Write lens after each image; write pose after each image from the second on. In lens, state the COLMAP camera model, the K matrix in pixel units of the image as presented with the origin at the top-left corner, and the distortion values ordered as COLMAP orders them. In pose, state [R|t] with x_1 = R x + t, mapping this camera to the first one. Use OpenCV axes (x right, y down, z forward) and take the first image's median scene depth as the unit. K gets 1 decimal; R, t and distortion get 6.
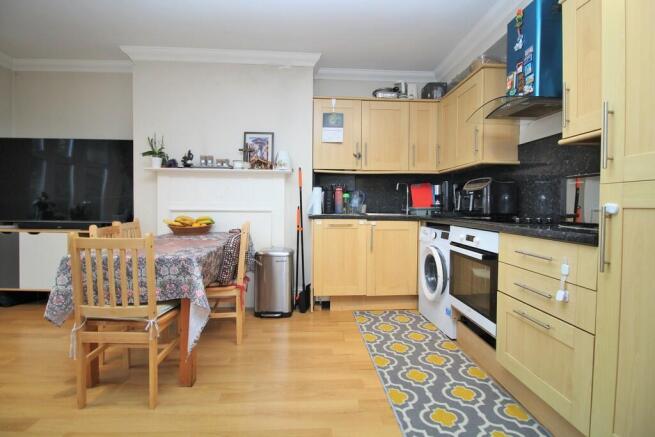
lens RADIAL K [[303.4, 0, 332.3], [0, 303.4, 211.6], [0, 0, 1]] dist [0.000410, -0.013425]
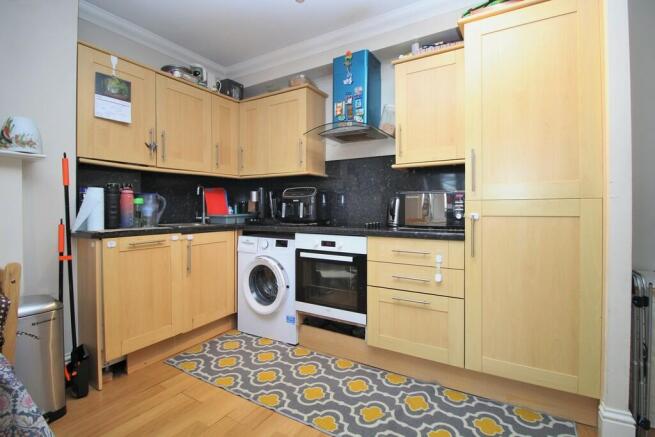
lens RADIAL K [[303.4, 0, 332.3], [0, 303.4, 211.6], [0, 0, 1]] dist [0.000410, -0.013425]
pose [[0.567747, -0.016332, 0.823041, -0.341449], [0.024389, 0.999698, 0.003013, -0.024188], [-0.822842, 0.018363, 0.567974, 0.293172]]
